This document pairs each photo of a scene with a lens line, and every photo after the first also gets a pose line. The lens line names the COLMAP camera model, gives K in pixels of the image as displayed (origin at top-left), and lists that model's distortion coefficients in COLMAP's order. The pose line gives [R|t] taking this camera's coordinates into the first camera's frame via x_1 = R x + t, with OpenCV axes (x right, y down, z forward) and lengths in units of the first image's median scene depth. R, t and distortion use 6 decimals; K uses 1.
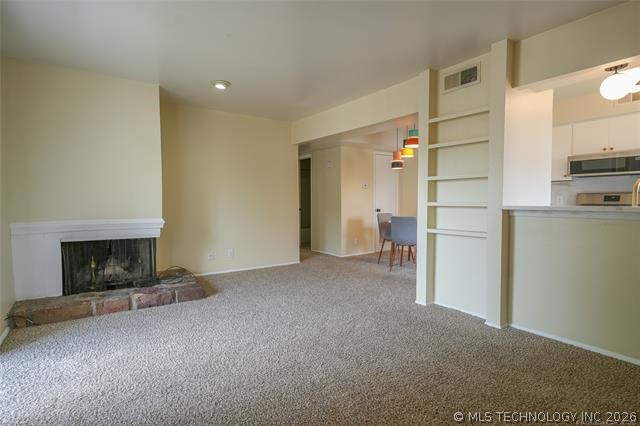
lens RADIAL K [[327.6, 0, 320.0], [0, 327.6, 213.0], [0, 0, 1]] dist [-0.000286, 0.000139]
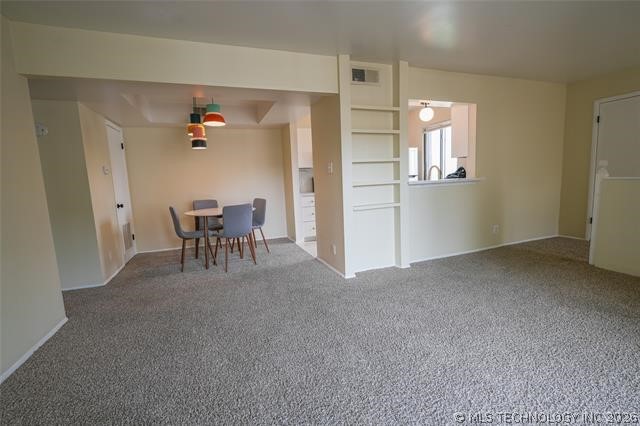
lens RADIAL K [[287.3, 0, 319.3], [0, 287.3, 215.2], [0, 0, 1]] dist [-0.015656, 0.000127]
pose [[0.259122, -0.131697, 0.956824, -0.388186], [0.085362, 0.989906, 0.113133, -0.027438], [-0.962065, 0.052361, 0.267748, 0.538480]]
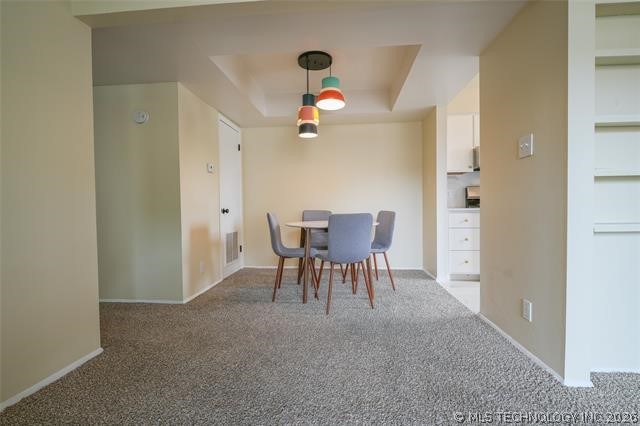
lens RADIAL K [[287.3, 0, 319.3], [0, 287.3, 215.2], [0, 0, 1]] dist [-0.015656, 0.000127]
pose [[0.652115, -0.025356, 0.757696, -0.151592], [0.043133, 0.999063, -0.003690, 0.011898], [-0.756892, 0.035088, 0.652597, 0.652826]]
